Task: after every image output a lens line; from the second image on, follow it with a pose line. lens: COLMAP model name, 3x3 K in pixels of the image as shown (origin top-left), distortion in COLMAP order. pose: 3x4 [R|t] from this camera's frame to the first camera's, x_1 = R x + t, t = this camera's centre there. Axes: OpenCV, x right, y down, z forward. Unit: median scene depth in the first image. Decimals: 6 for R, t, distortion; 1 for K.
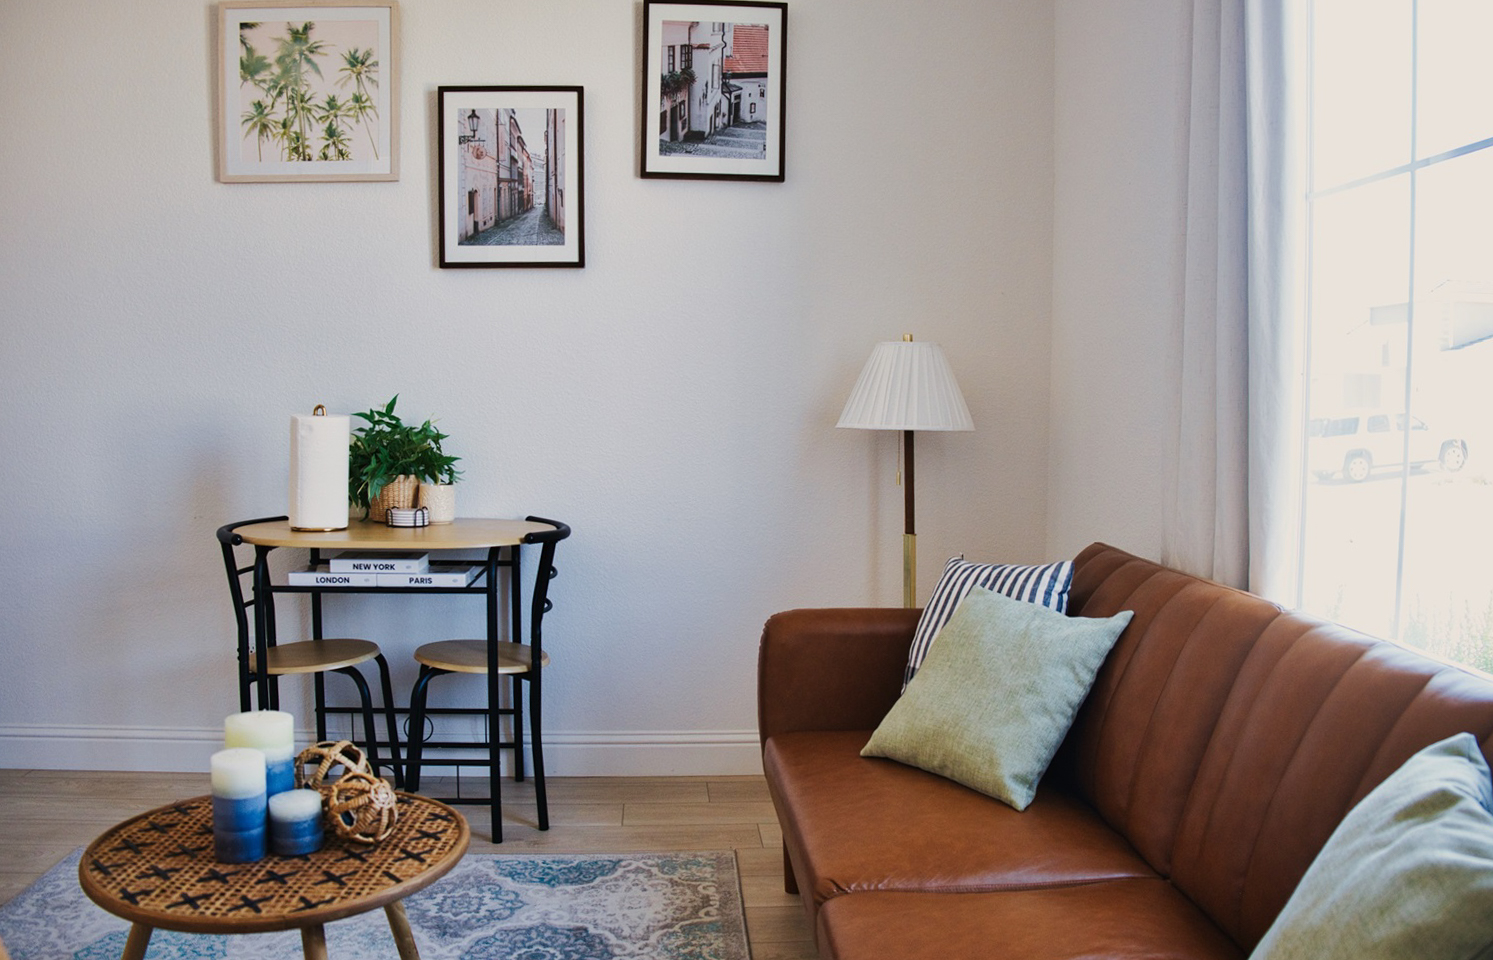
lens RADIAL K [[1178.1, 0, 752.6], [0, 1178.1, 529.0], [0, 0, 1]] dist [-0.135680, 0.057713]
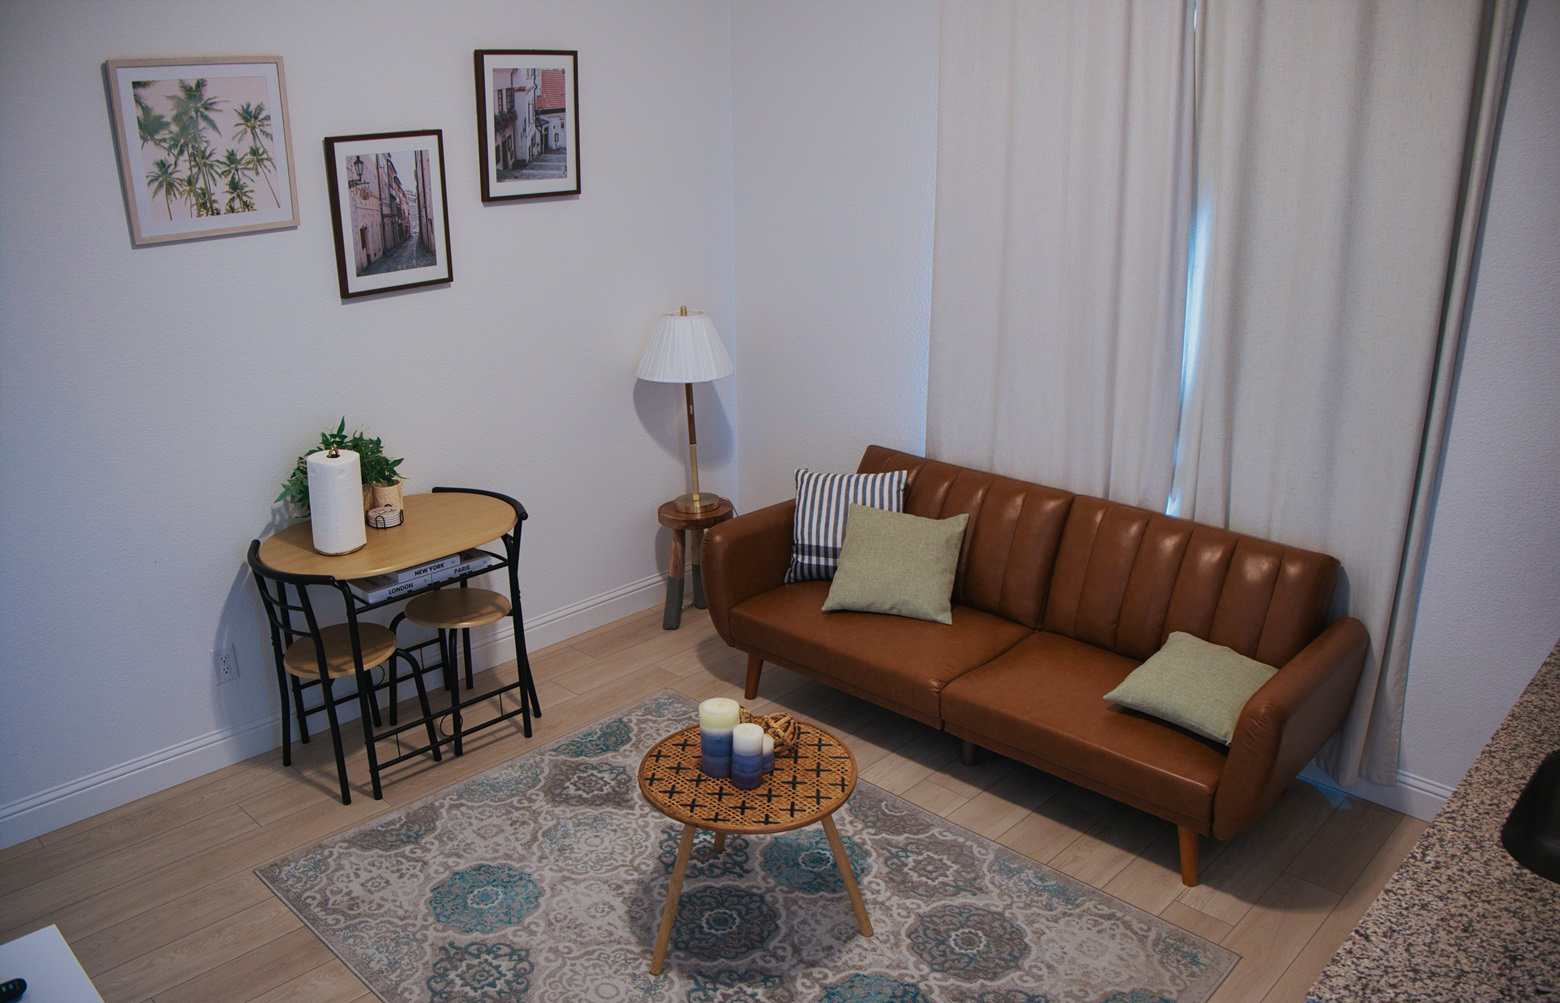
lens RADIAL K [[1231.0, 0, 779.3], [0, 1231.0, 499.3], [0, 0, 1]] dist [-0.135680, 0.057713]
pose [[0.742791, -0.230102, 0.628740, -0.749560], [0.073729, 0.961487, 0.264776, -0.320604], [-0.665451, -0.150317, 0.731149, -0.185962]]
